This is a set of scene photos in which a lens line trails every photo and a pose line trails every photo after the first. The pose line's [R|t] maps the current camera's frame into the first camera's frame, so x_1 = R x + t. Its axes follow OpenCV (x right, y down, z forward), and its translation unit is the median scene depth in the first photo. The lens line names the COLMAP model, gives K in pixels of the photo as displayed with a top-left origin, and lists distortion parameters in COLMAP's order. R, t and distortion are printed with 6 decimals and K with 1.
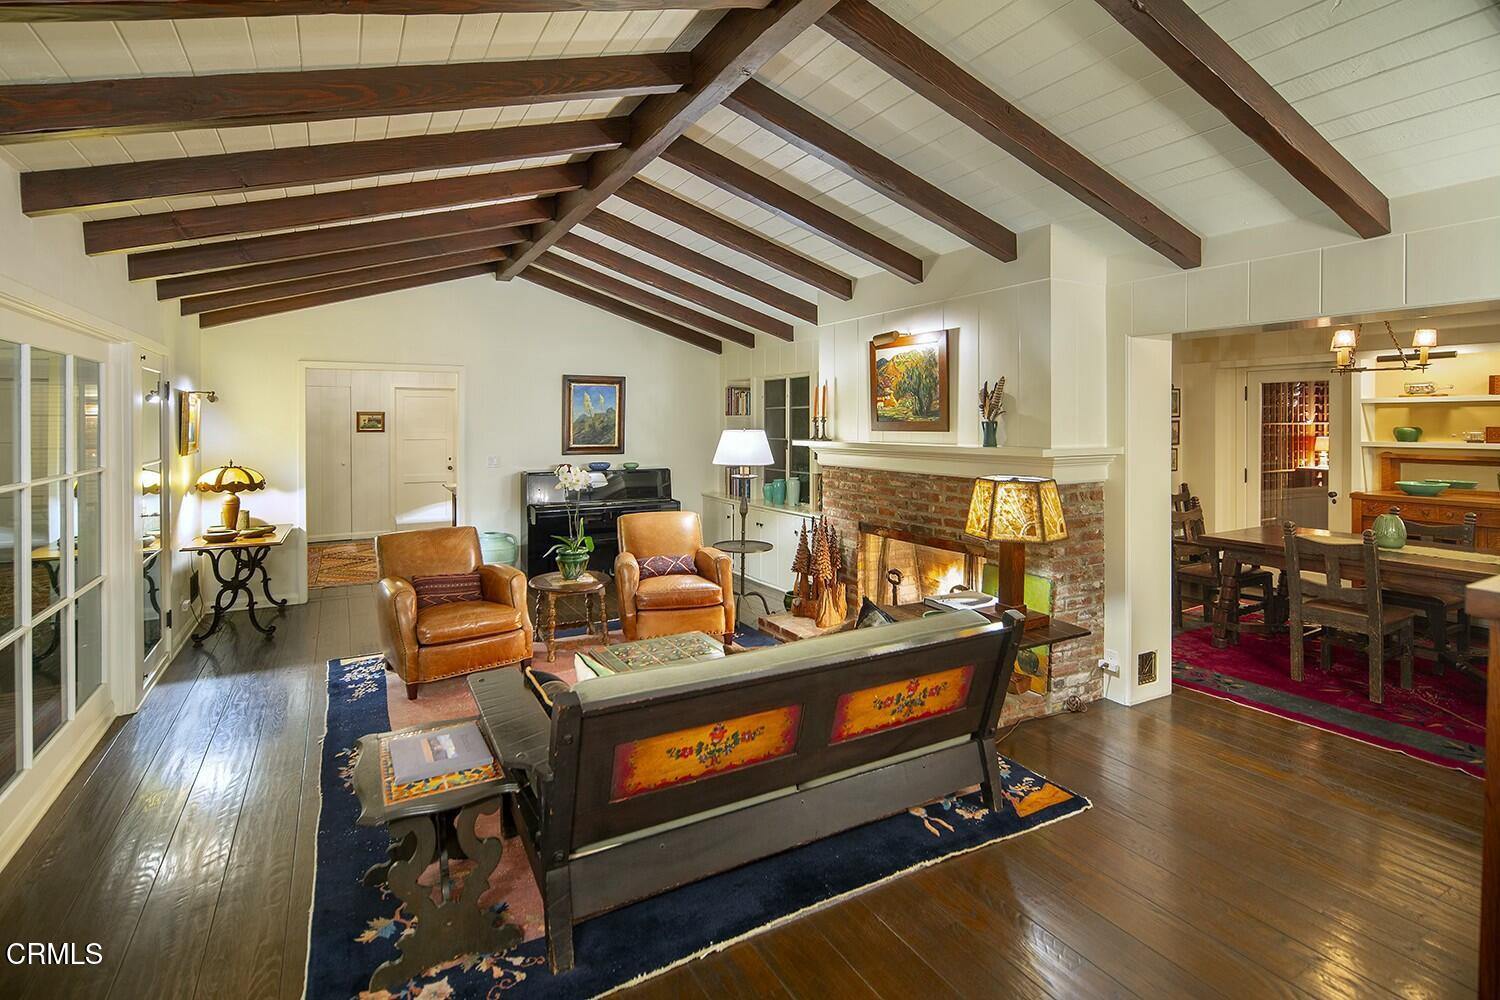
lens RADIAL K [[719.7, 0, 749.7], [0, 719.7, 501.1], [0, 0, 1]] dist [-0.008217, 0.000659]
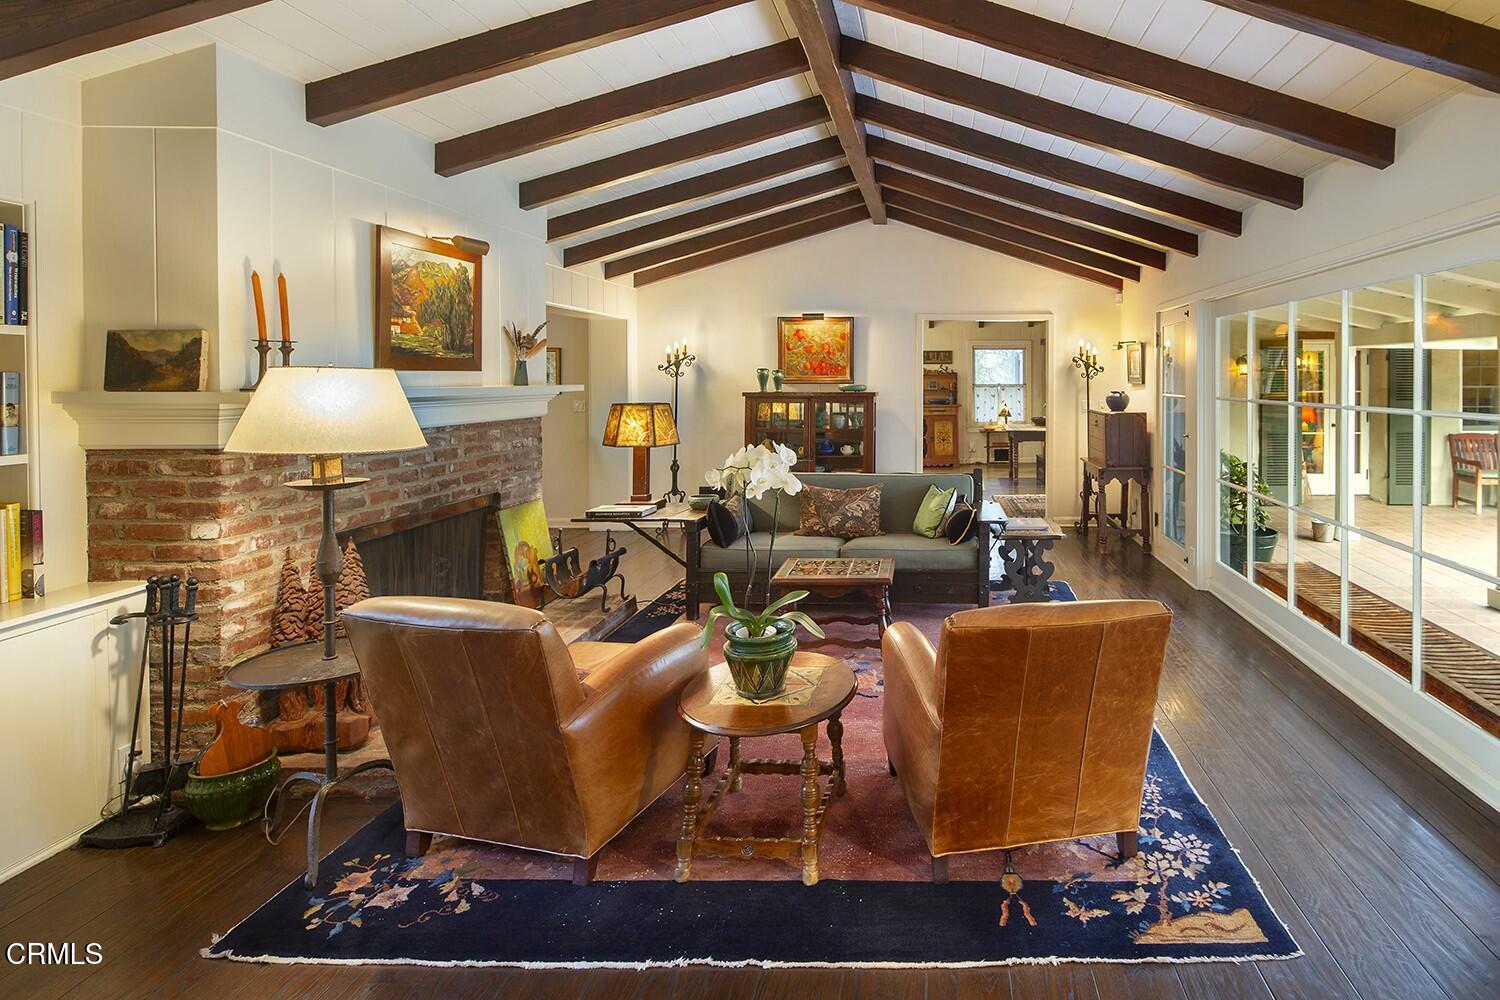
lens RADIAL K [[719.7, 0, 753.3], [0, 719.7, 501.3], [0, 0, 1]] dist [-0.008217, 0.000659]
pose [[-0.730817, -0.113307, 0.673104, -0.548813], [0.072619, 0.967622, 0.241730, -0.125708], [-0.678700, 0.225541, -0.698926, 1.364989]]
